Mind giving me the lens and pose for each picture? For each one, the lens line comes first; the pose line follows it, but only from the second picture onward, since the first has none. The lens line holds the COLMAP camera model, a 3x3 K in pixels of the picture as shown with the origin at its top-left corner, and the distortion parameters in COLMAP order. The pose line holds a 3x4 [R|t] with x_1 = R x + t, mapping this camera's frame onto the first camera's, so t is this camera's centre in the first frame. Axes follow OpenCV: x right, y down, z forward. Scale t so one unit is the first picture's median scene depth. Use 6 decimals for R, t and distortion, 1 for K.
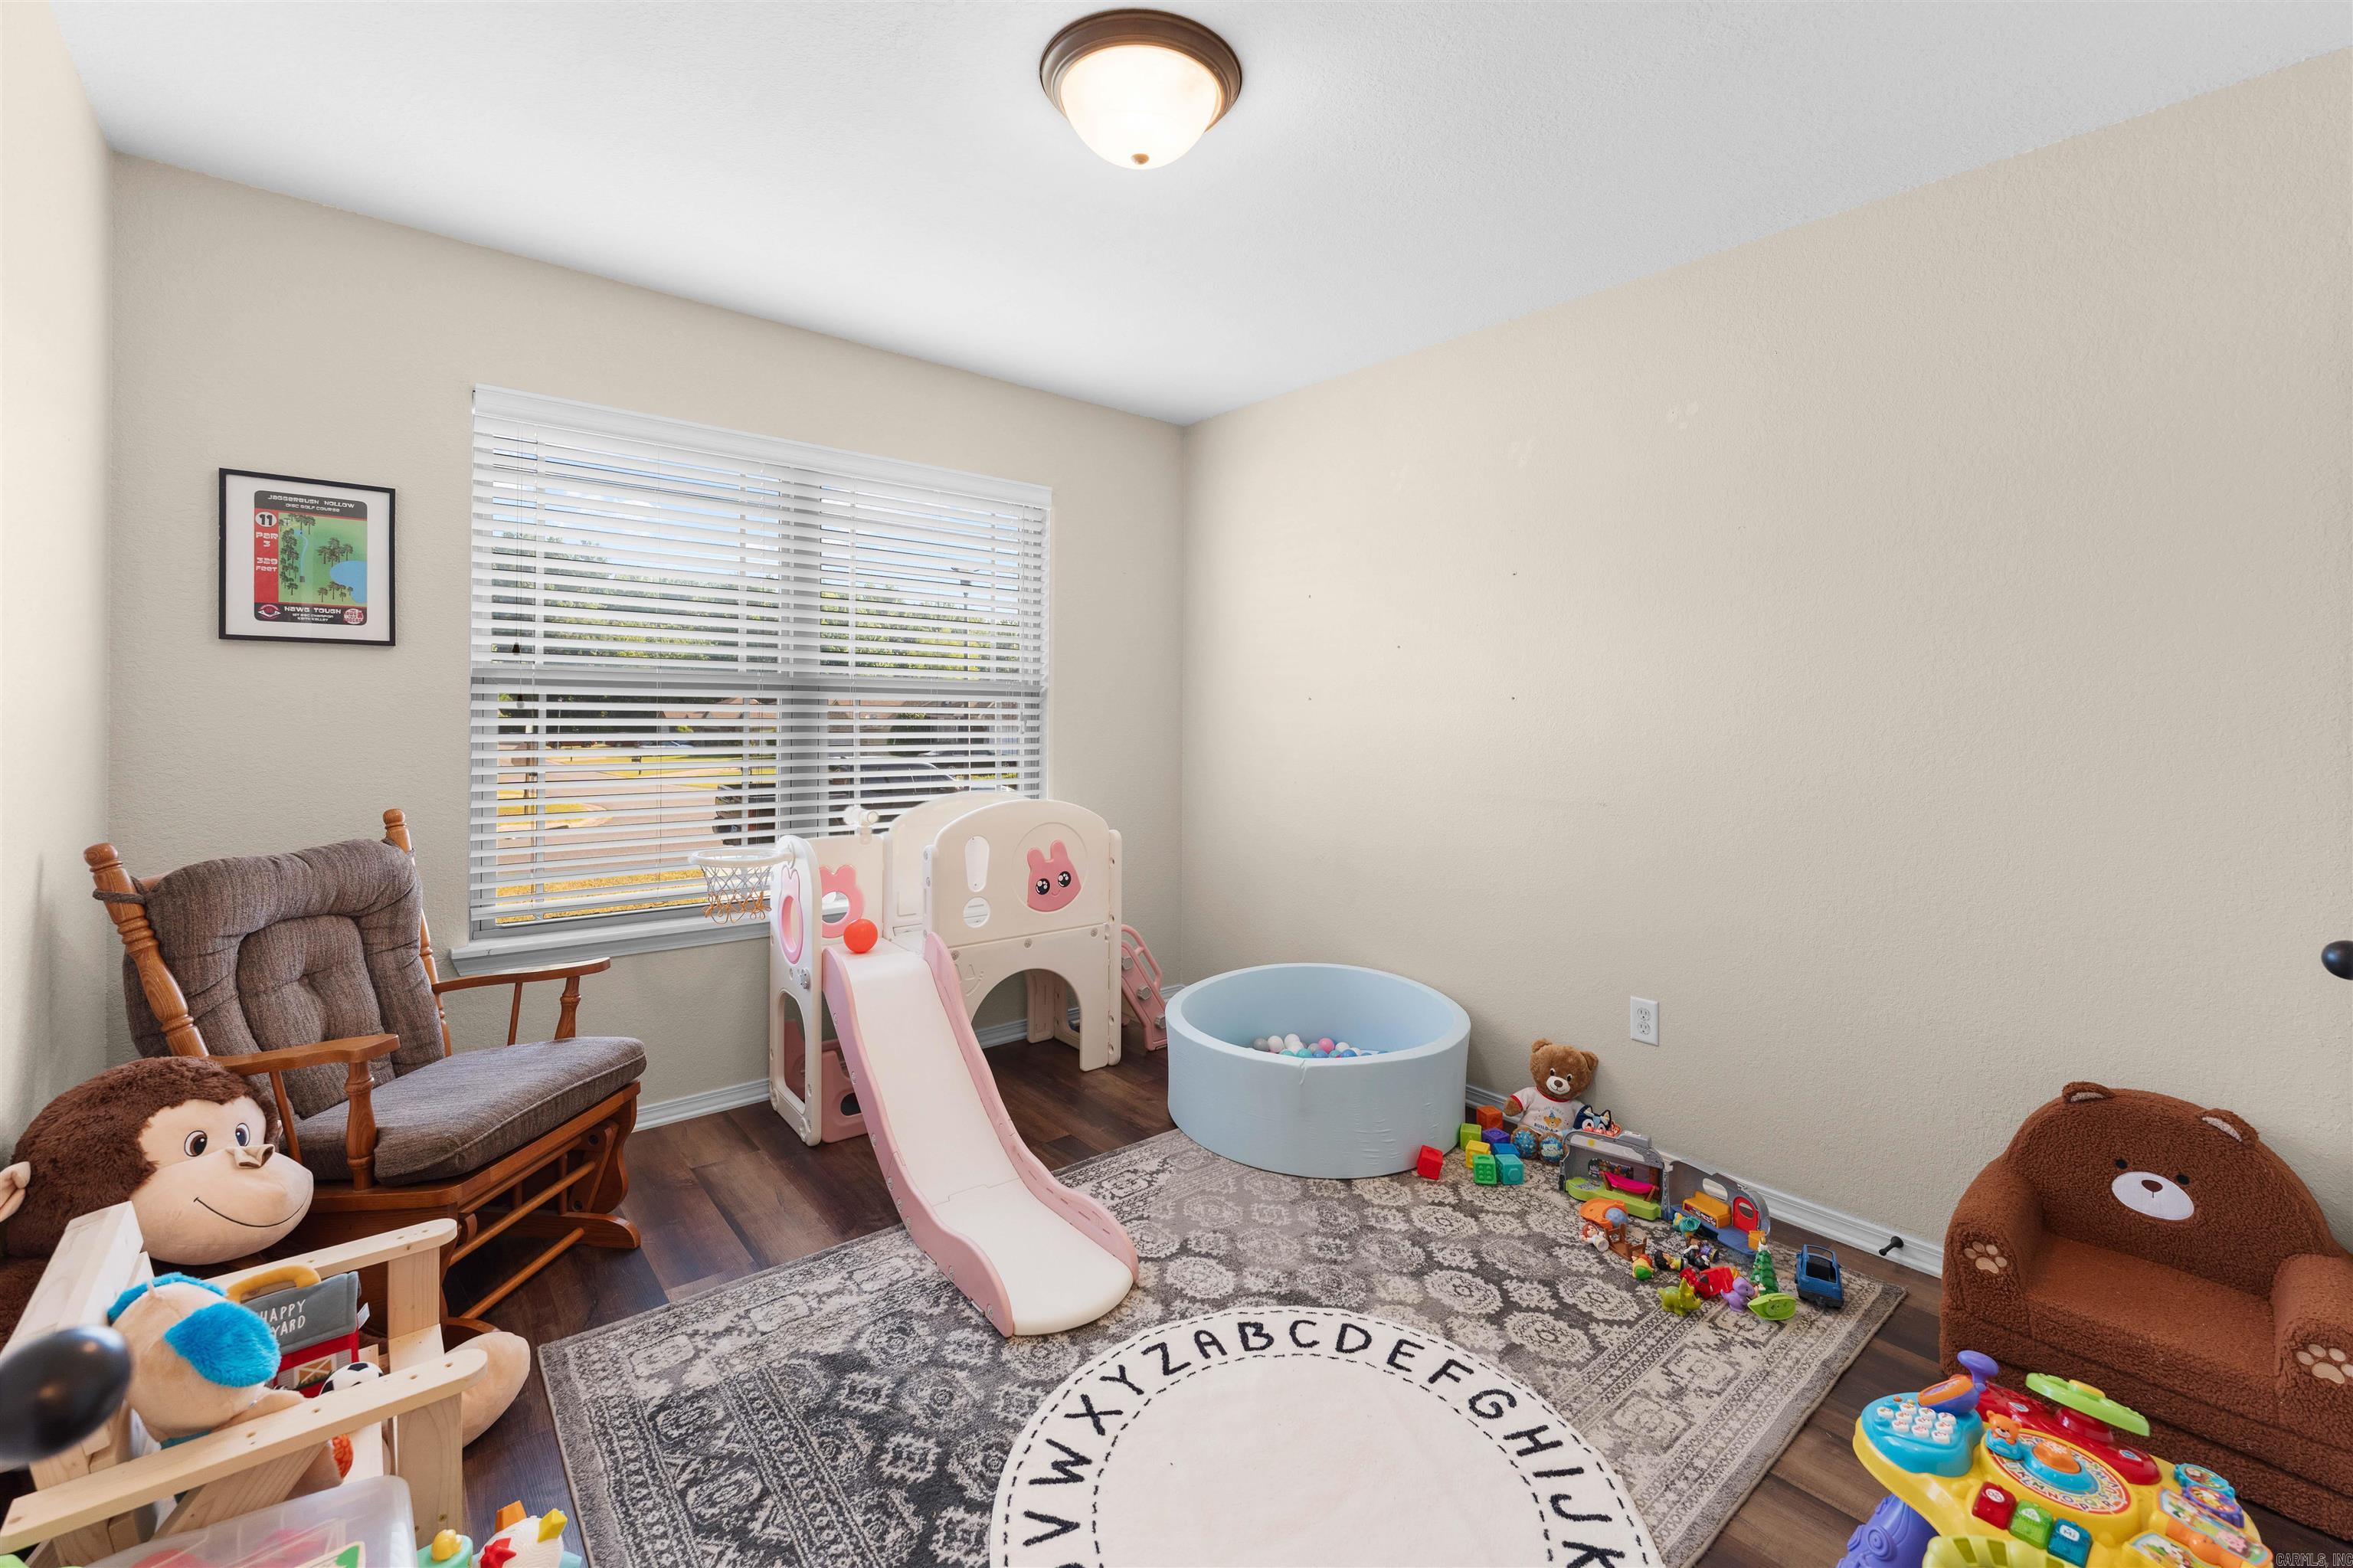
lens RADIAL K [[954.8, 0, 1139.6], [0, 954.8, 704.6], [0, 0, 1]] dist [0.000212, -0.000350]
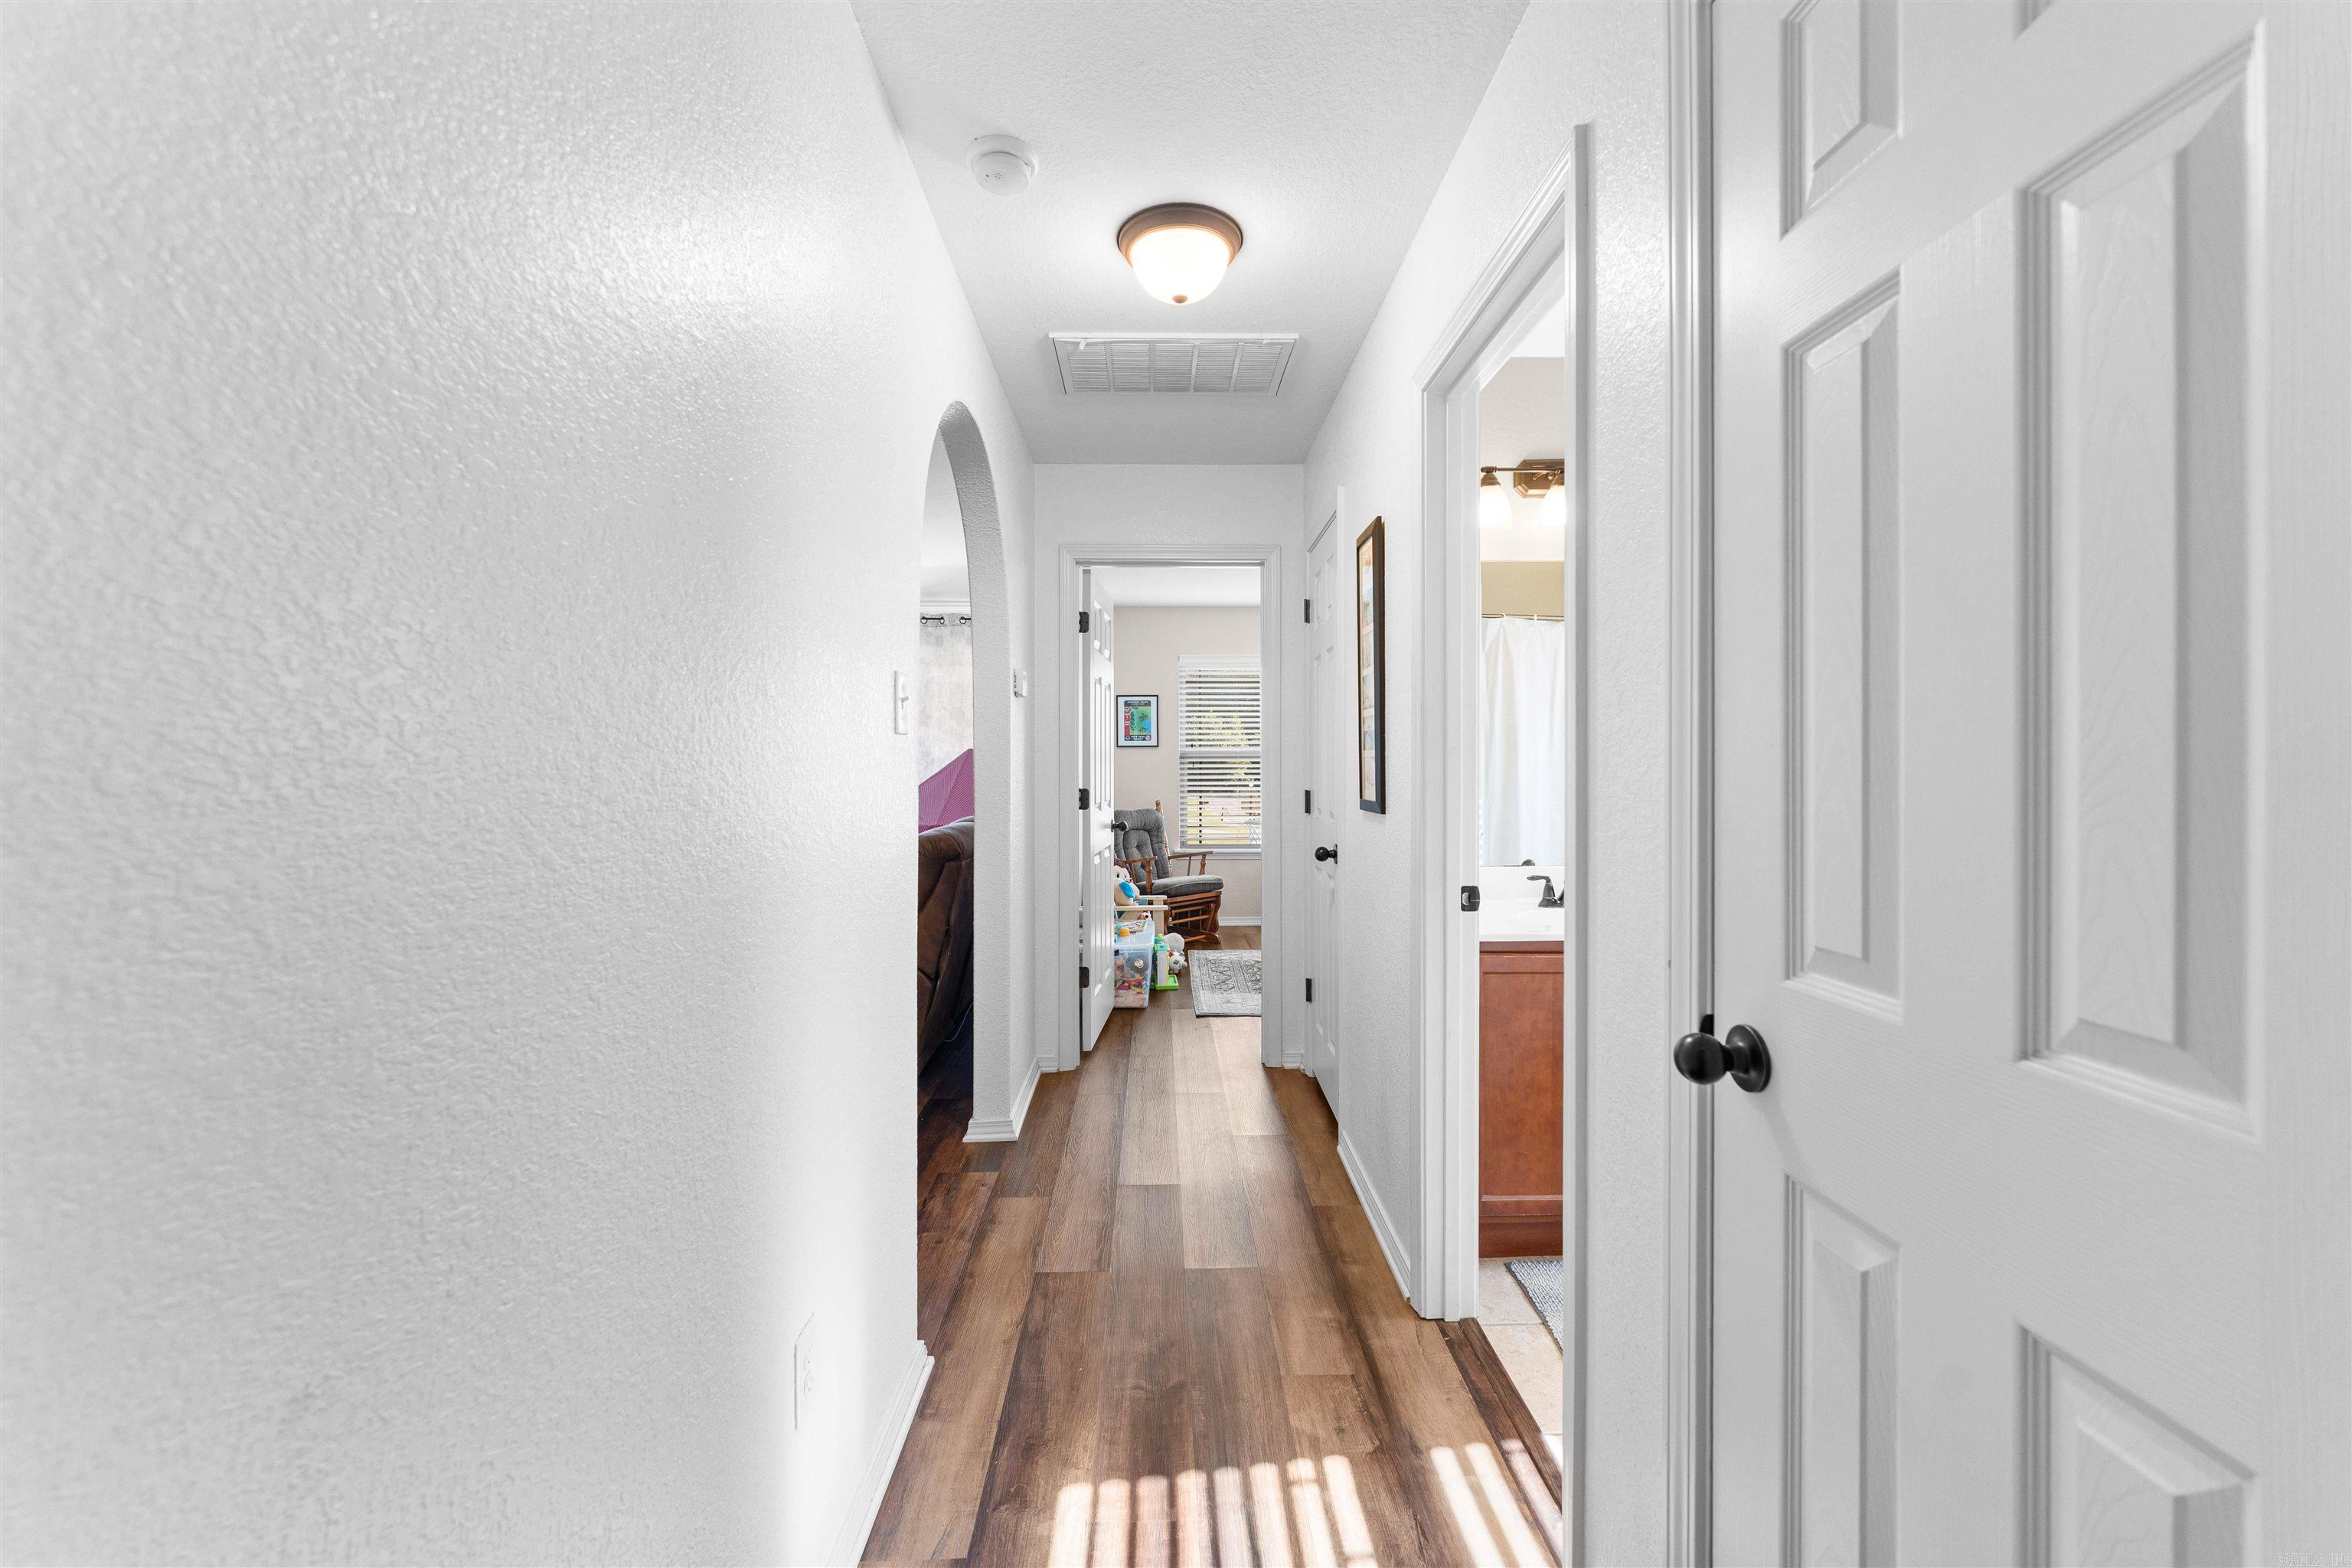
lens RADIAL K [[954.4, 0, 1182.9], [0, 954.4, 768.8], [0, 0, 1]] dist [0.000212, -0.000350]
pose [[0.790784, 0.002093, -0.612092, 1.221617], [0.007339, 0.999890, 0.012900, -0.031203], [0.612052, -0.014693, 0.790681, -1.450346]]
